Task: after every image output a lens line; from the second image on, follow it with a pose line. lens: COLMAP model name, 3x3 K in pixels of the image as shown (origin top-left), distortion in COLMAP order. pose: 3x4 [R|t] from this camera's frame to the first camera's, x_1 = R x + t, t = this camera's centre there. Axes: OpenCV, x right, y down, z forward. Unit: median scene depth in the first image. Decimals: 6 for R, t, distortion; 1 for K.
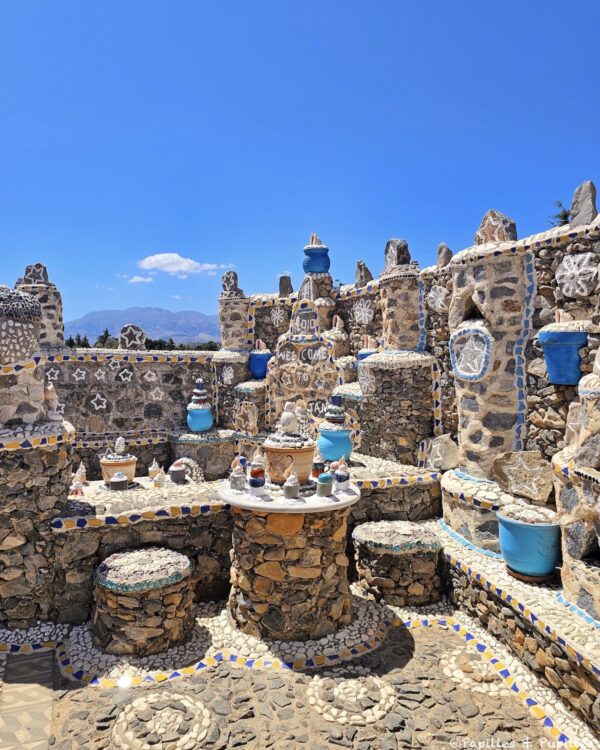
lens RADIAL K [[550.3, 0, 300.8], [0, 550.3, 371.8], [0, 0, 1]] dist [0.071878, -0.039049]
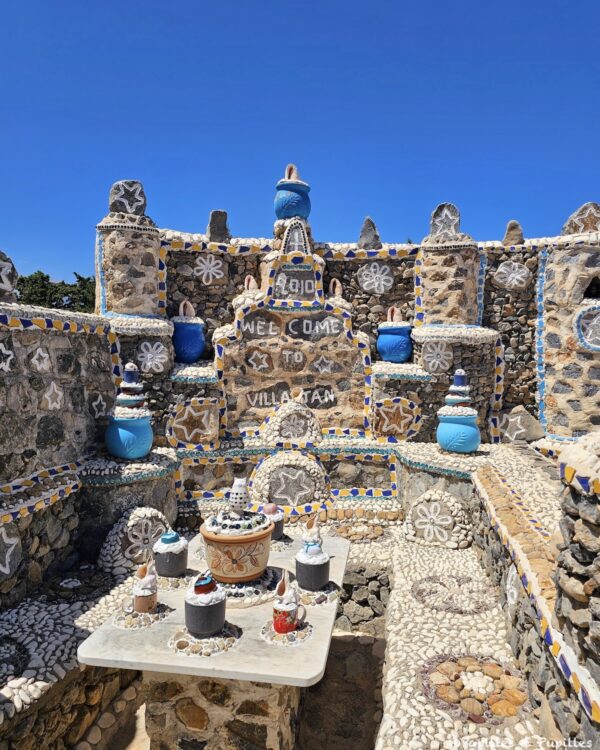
lens RADIAL K [[550.3, 0, 300.5], [0, 550.3, 372.7], [0, 0, 1]] dist [0.071878, -0.039049]
pose [[0.503342, -0.030776, 0.863539, -0.735886], [0.015673, 0.999526, 0.026487, 0.012583], [-0.863945, 0.000202, 0.503586, 0.723179]]
